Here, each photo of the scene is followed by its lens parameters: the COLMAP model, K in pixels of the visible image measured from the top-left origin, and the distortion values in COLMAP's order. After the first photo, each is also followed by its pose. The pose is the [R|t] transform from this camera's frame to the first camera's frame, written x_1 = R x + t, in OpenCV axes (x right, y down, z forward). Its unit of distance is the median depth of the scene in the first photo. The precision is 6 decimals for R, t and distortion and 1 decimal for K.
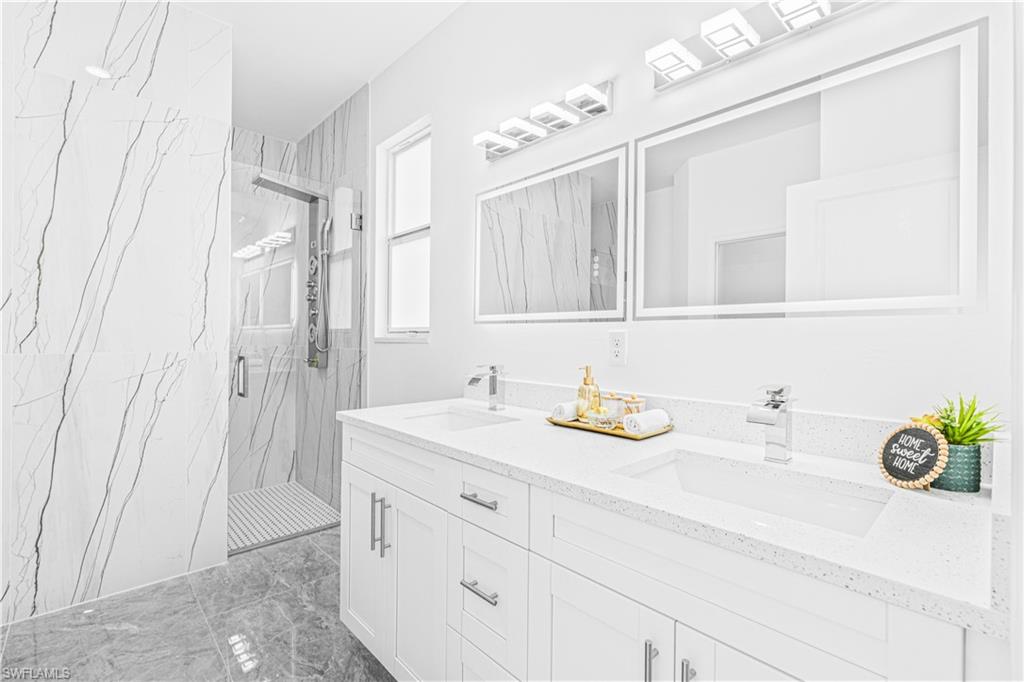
lens RADIAL K [[464.0, 0, 514.6], [0, 464.0, 338.4], [0, 0, 1]] dist [-0.006355, 0.001611]
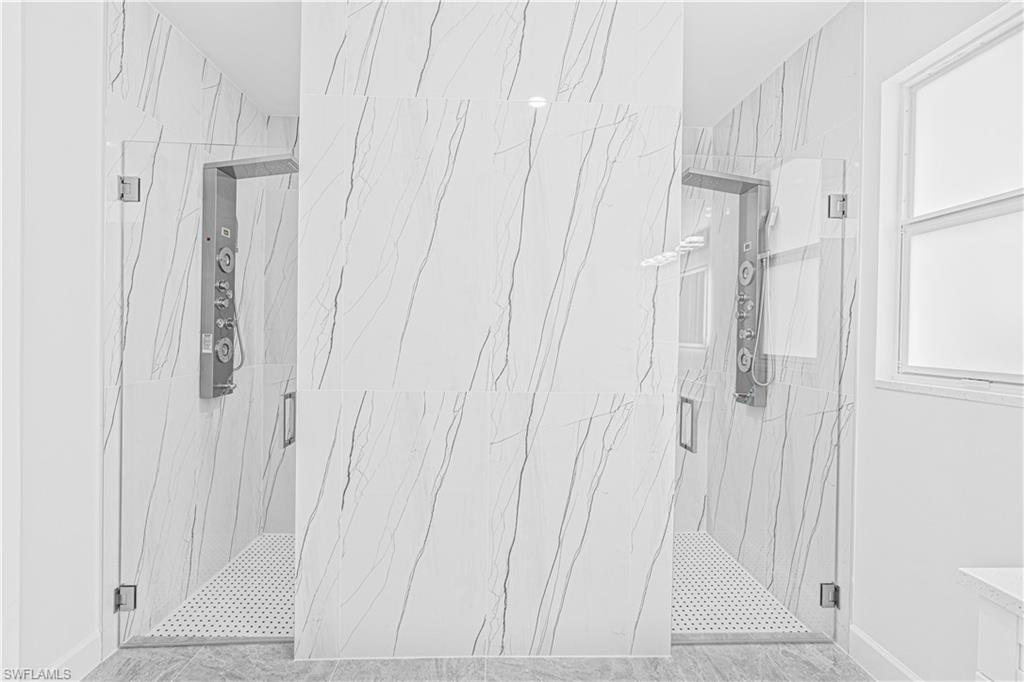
lens RADIAL K [[464.0, 0, 511.4], [0, 464.0, 336.1], [0, 0, 1]] dist [-0.006355, 0.001611]
pose [[0.758312, 0.009596, -0.651821, -0.316313], [-0.008602, 0.999952, 0.004714, -0.073183], [0.651835, 0.002032, 0.758359, 0.211634]]
